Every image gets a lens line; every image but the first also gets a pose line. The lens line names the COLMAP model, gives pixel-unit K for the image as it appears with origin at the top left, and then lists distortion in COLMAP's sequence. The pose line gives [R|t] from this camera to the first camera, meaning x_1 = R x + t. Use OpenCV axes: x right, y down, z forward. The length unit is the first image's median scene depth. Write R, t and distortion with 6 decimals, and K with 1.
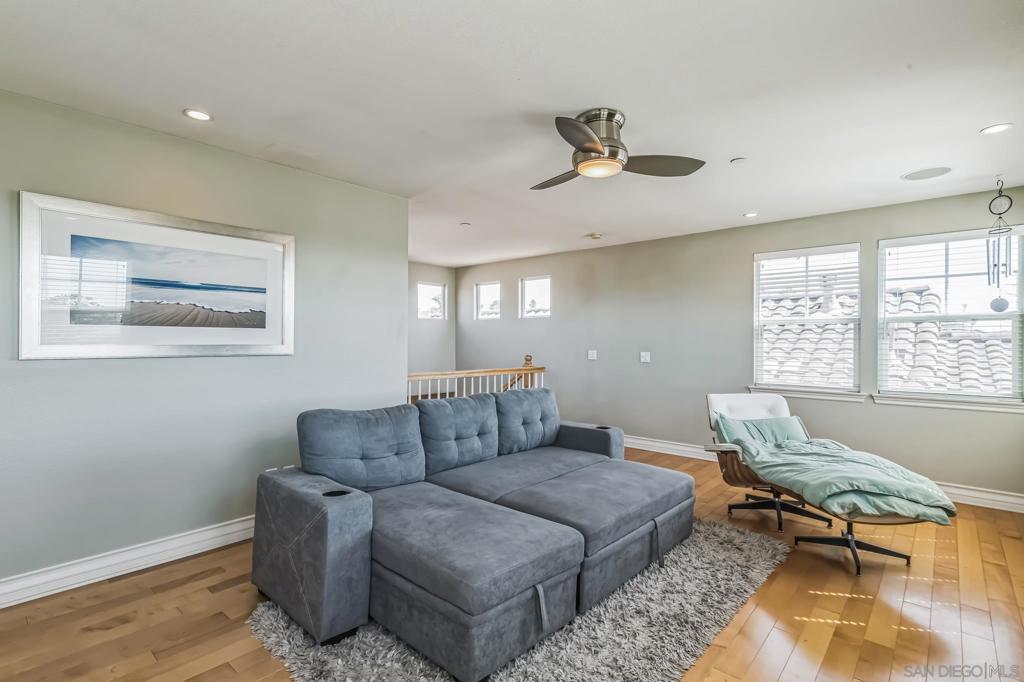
lens RADIAL K [[471.7, 0, 516.4], [0, 471.7, 340.3], [0, 0, 1]] dist [-0.000720, -0.000235]
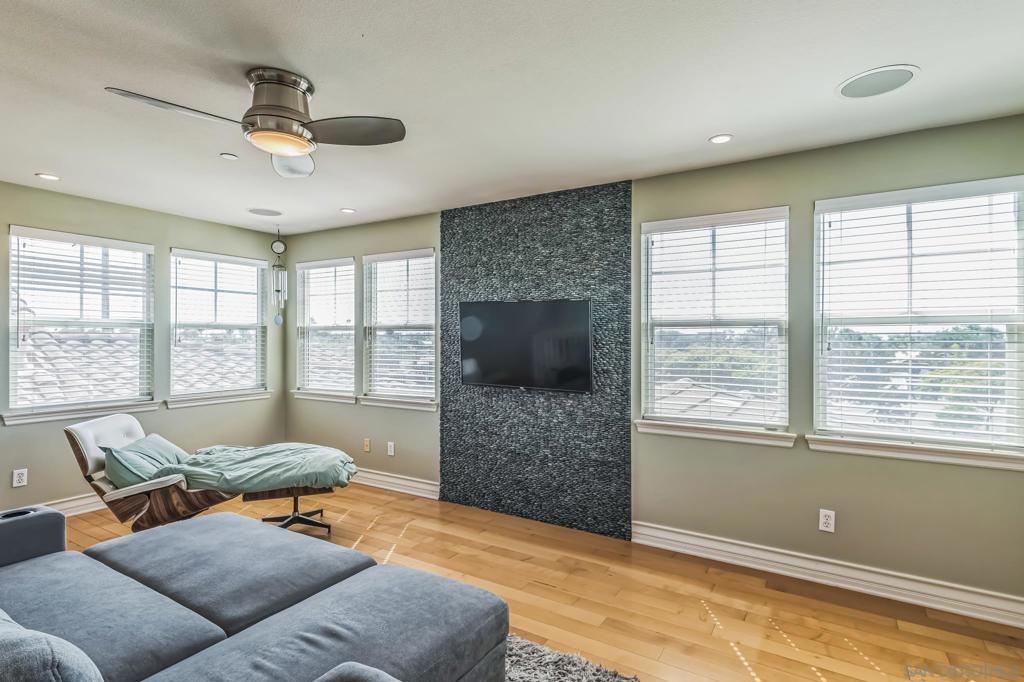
lens RADIAL K [[526.4, 0, 514.5], [0, 526.4, 338.9], [0, 0, 1]] dist [0.002301, 0.000166]
pose [[-0.179990, -0.003726, 0.983661, -0.501697], [-0.001610, 0.999993, 0.003493, -0.021746], [-0.983667, -0.000955, -0.179994, 0.501046]]
